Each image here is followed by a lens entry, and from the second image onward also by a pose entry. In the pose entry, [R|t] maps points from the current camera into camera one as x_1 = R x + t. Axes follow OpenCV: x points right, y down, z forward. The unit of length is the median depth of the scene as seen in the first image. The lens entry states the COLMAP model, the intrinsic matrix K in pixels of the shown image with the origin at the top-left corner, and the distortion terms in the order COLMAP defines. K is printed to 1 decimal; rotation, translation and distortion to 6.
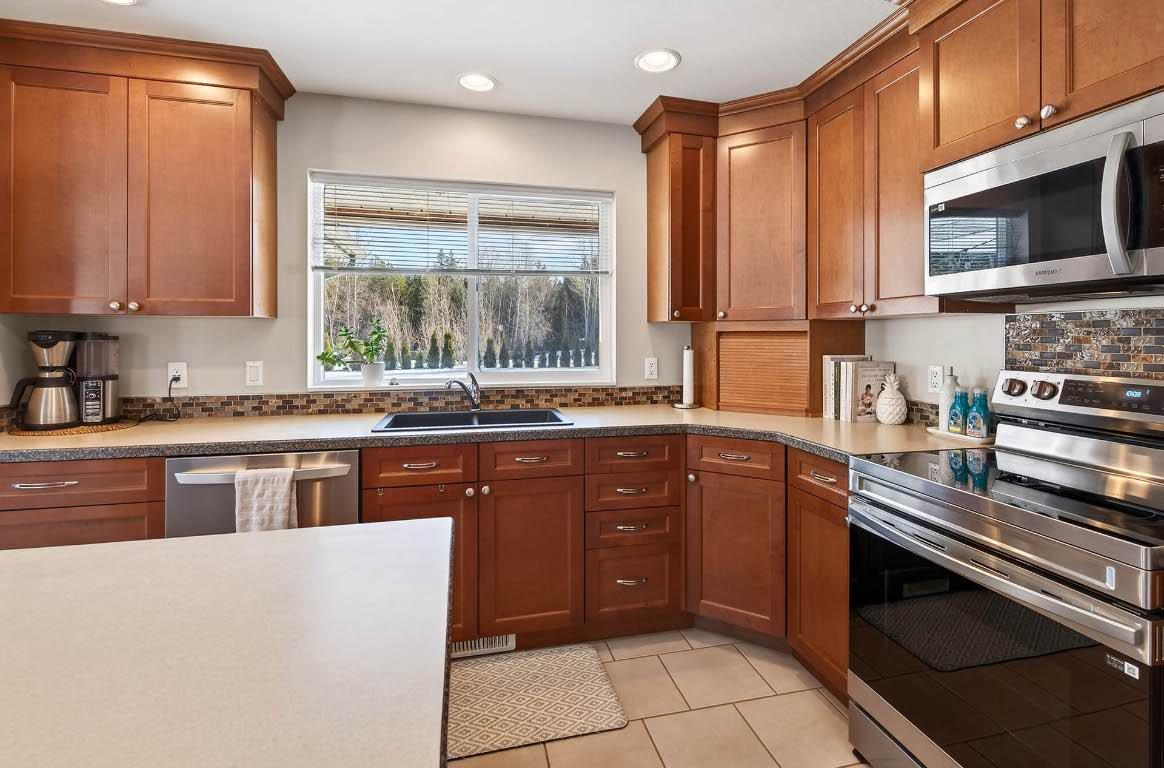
lens RADIAL K [[540.0, 0, 593.3], [0, 540.0, 337.5], [0, 0, 1]] dist [0.005764, 0.000572]
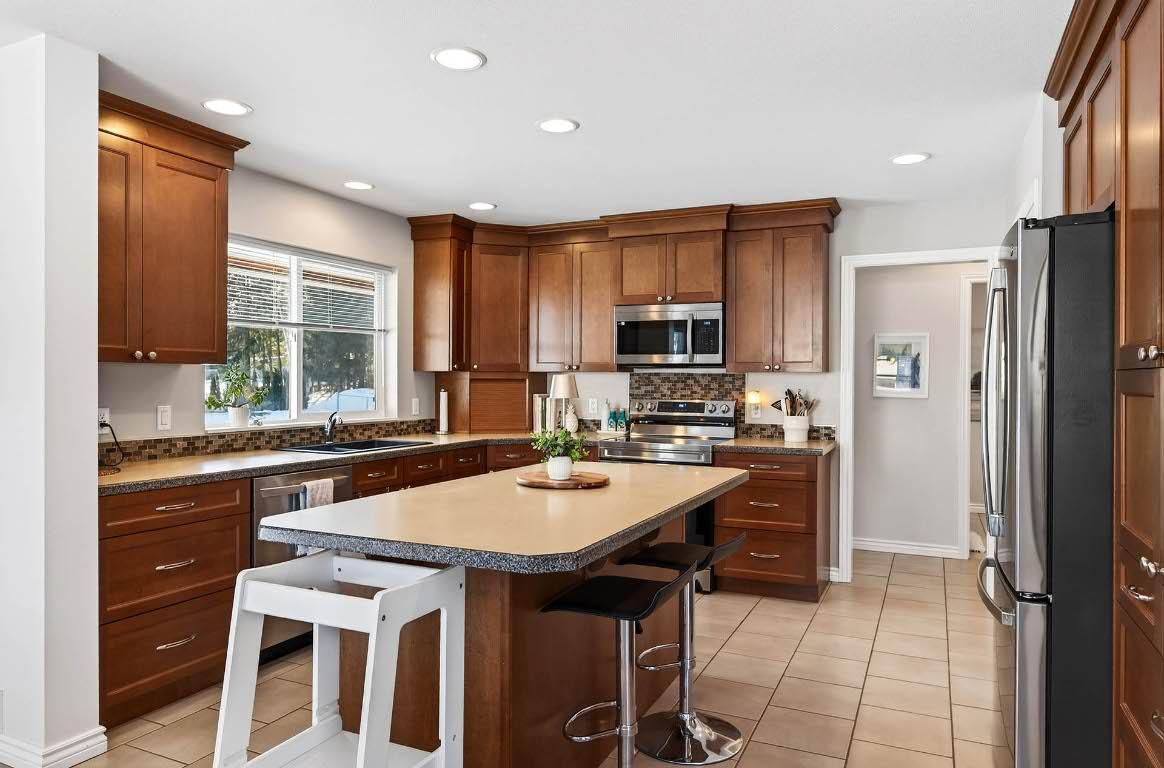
lens RADIAL K [[749.6, 0, 582.0], [0, 749.6, 384.0], [0, 0, 1]] dist [-0.002063, 0.002075]
pose [[0.630853, -0.000797, 0.775902, -1.315934], [-0.004951, 0.999975, 0.005053, -0.010072], [-0.775886, -0.007029, 0.630834, -0.564419]]
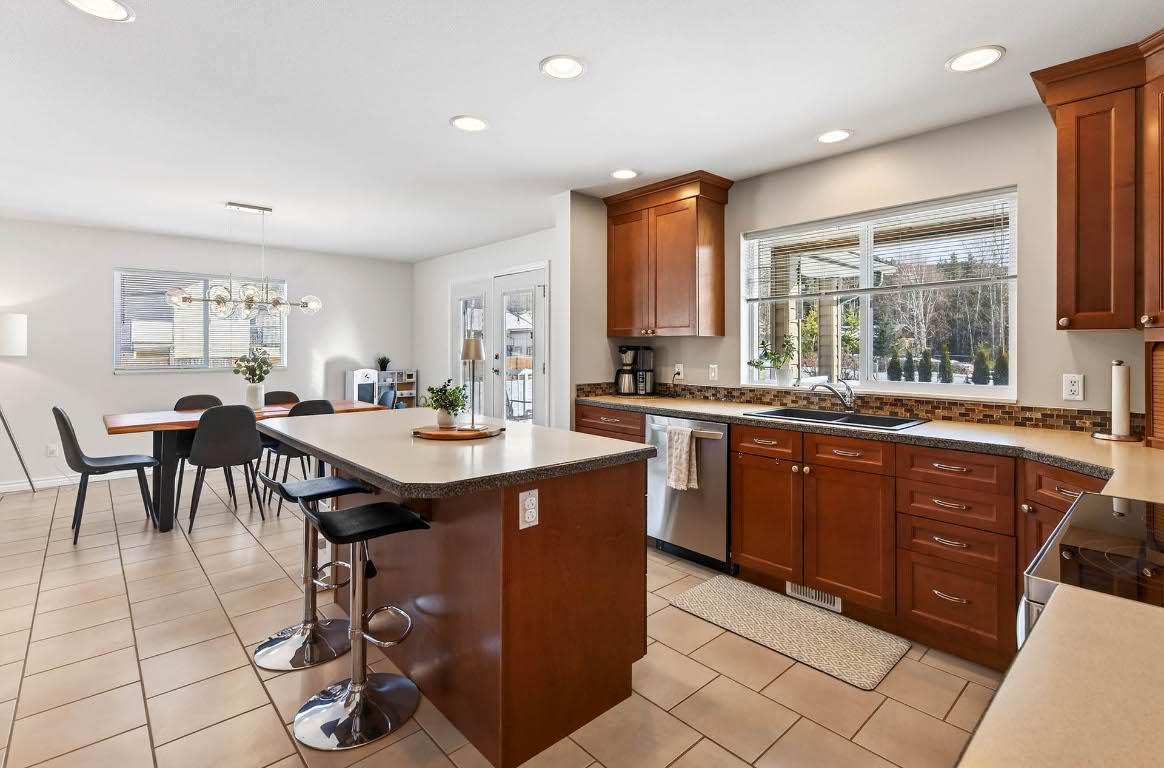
lens RADIAL K [[543.1, 0, 605.4], [0, 543.1, 347.6], [0, 0, 1]] dist [0.001813, -0.000056]
pose [[0.493680, -0.001379, -0.869643, 0.604257], [-0.001370, 0.999996, -0.002363, -0.000317], [0.869643, 0.002358, 0.493676, -0.033982]]
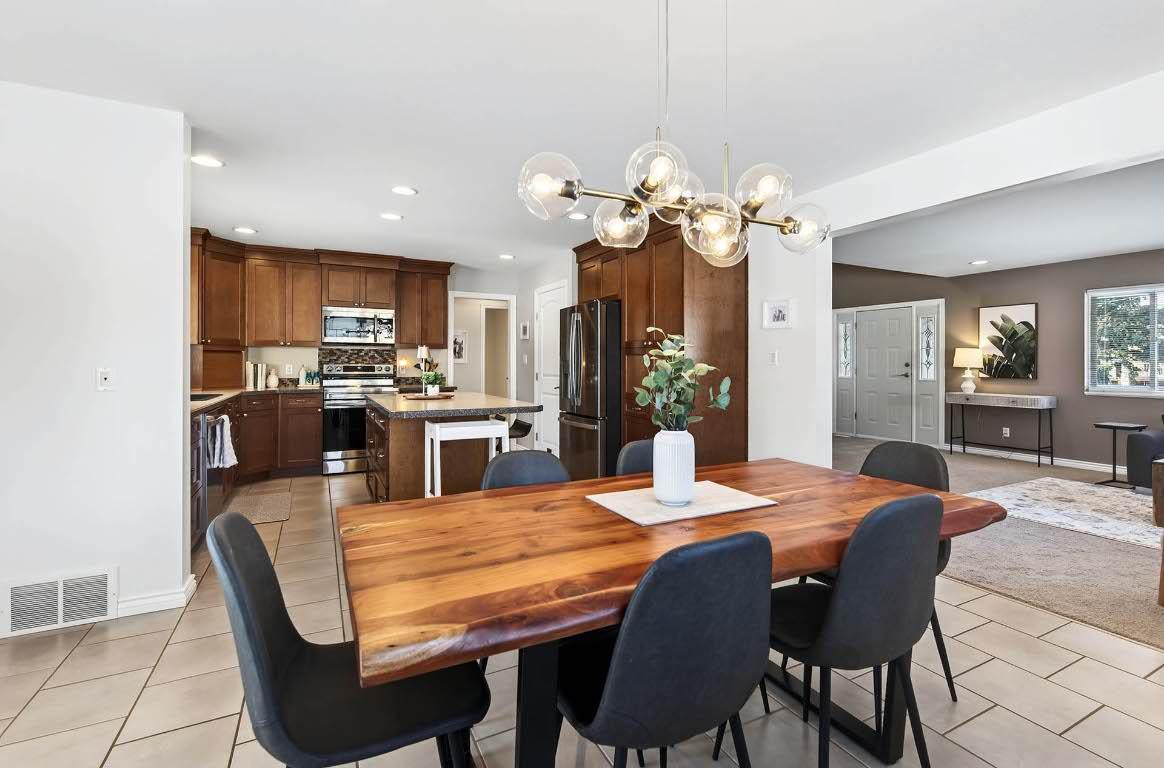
lens RADIAL K [[529.6, 0, 586.5], [0, 529.6, 360.9], [0, 0, 1]] dist [0.001239, 0.000040]
pose [[-0.226526, 0.001720, 0.974004, -2.262676], [-0.004227, 0.999987, -0.002749, 0.032193], [-0.973996, -0.004740, -0.226516, 0.111487]]
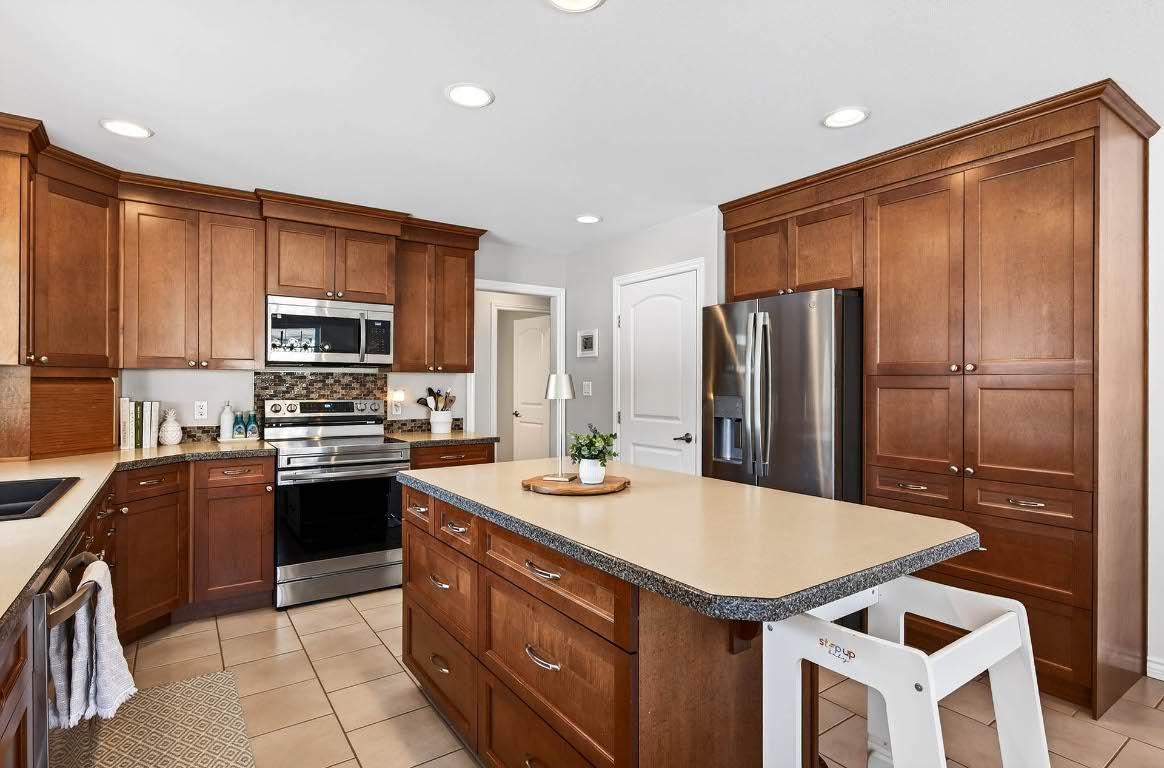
lens RADIAL K [[590.9, 0, 582.0], [0, 590.9, 384.0], [0, 0, 1]] dist [-0.016489, -0.000001]
pose [[-0.352569, -0.002794, 0.935782, -1.251104], [-0.003863, 0.999991, 0.001530, -0.004246], [-0.935778, -0.003076, -0.352577, 0.536912]]
